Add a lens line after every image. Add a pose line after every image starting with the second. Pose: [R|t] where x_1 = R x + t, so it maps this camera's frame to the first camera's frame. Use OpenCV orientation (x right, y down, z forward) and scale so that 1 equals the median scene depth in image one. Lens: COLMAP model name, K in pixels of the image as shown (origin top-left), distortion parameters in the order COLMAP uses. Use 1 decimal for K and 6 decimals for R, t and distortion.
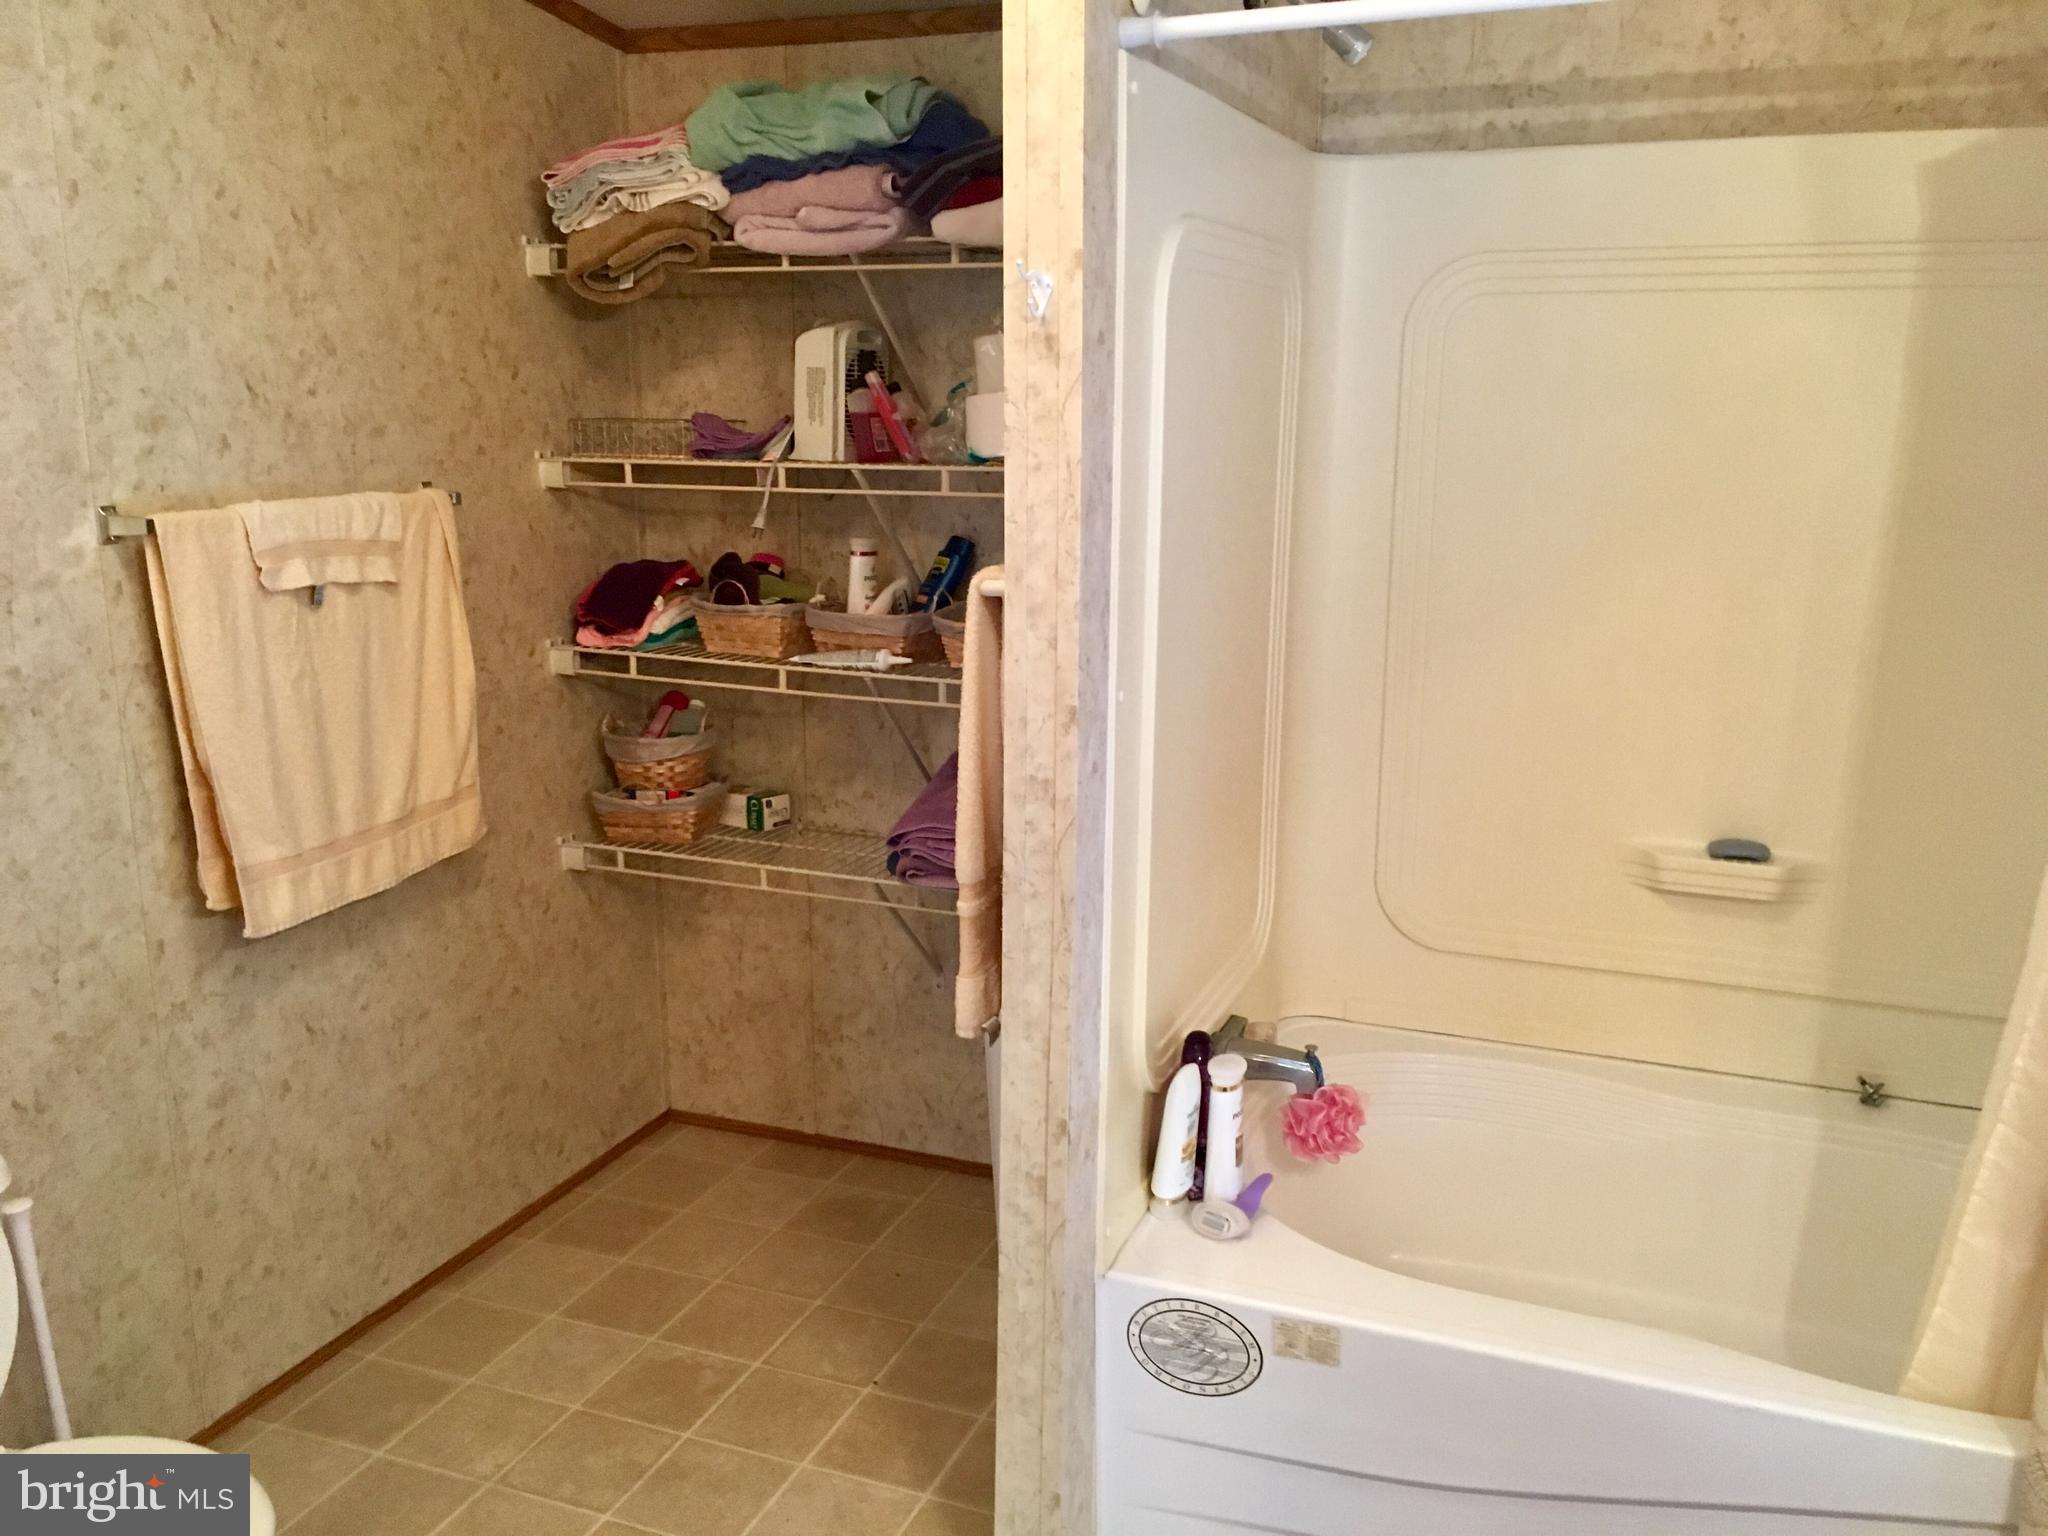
lens RADIAL K [[1746.2, 0, 1025.2], [0, 1746.2, 771.5], [0, 0, 1]] dist [0.089815, -0.132953]
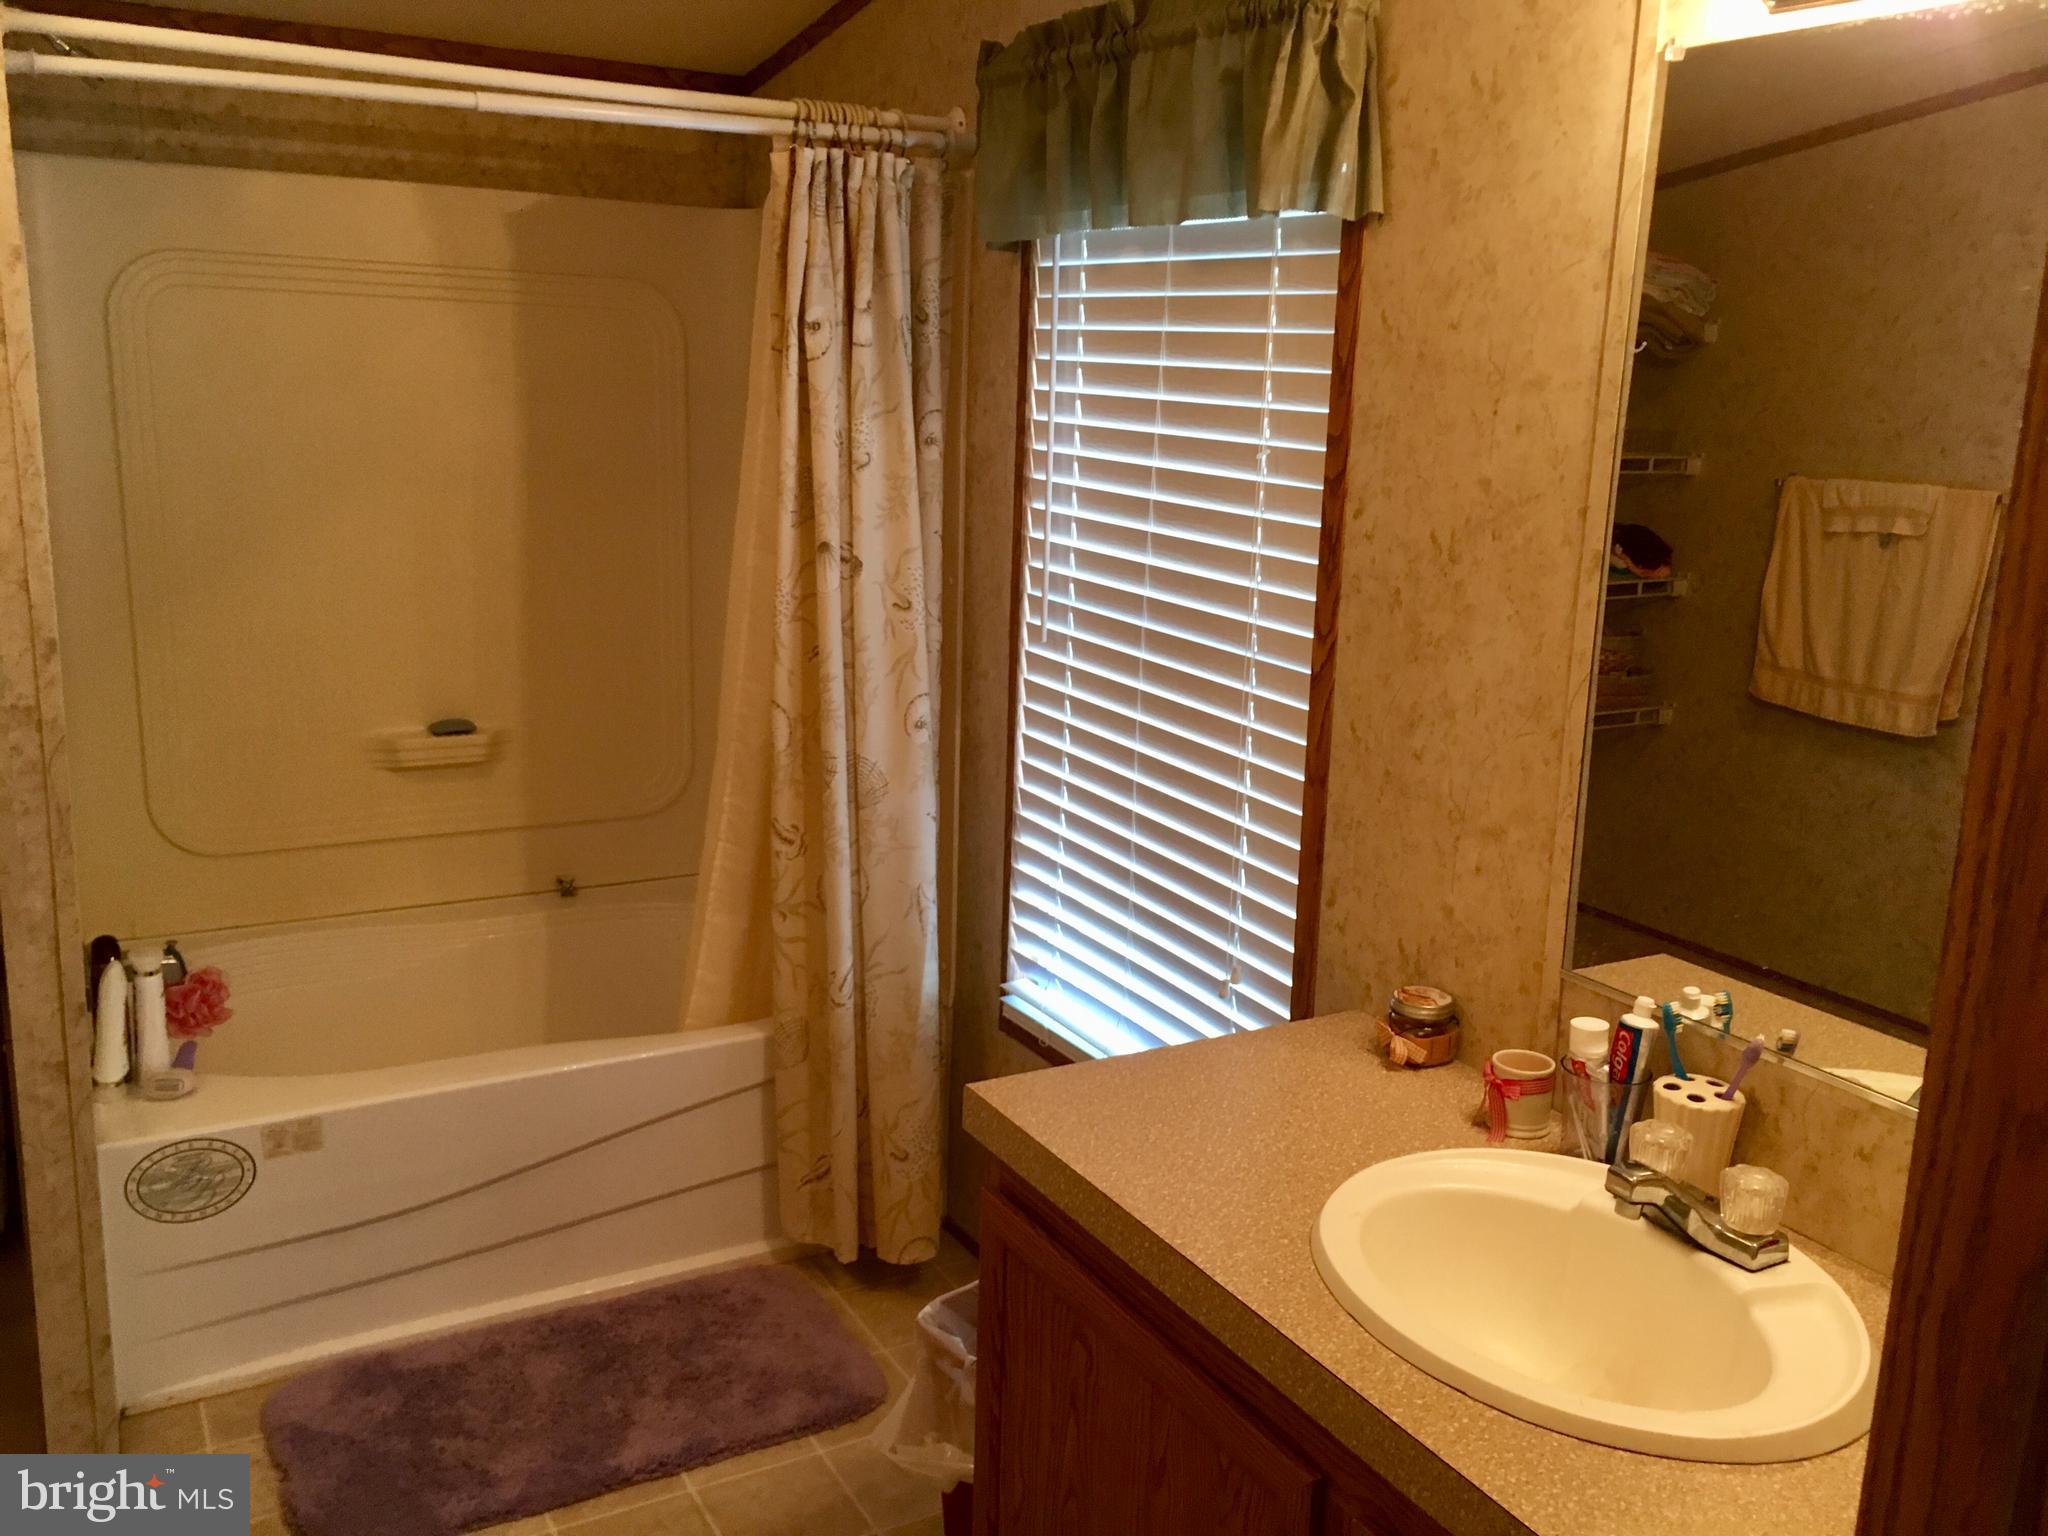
lens RADIAL K [[1746.2, 0, 1025.2], [0, 1746.2, 771.5], [0, 0, 1]] dist [0.089815, -0.132953]
pose [[0.630761, -0.154324, 0.760477, -0.382816], [0.144872, 0.986213, 0.079971, 0.039704], [-0.762334, 0.059730, 0.644422, -0.192458]]
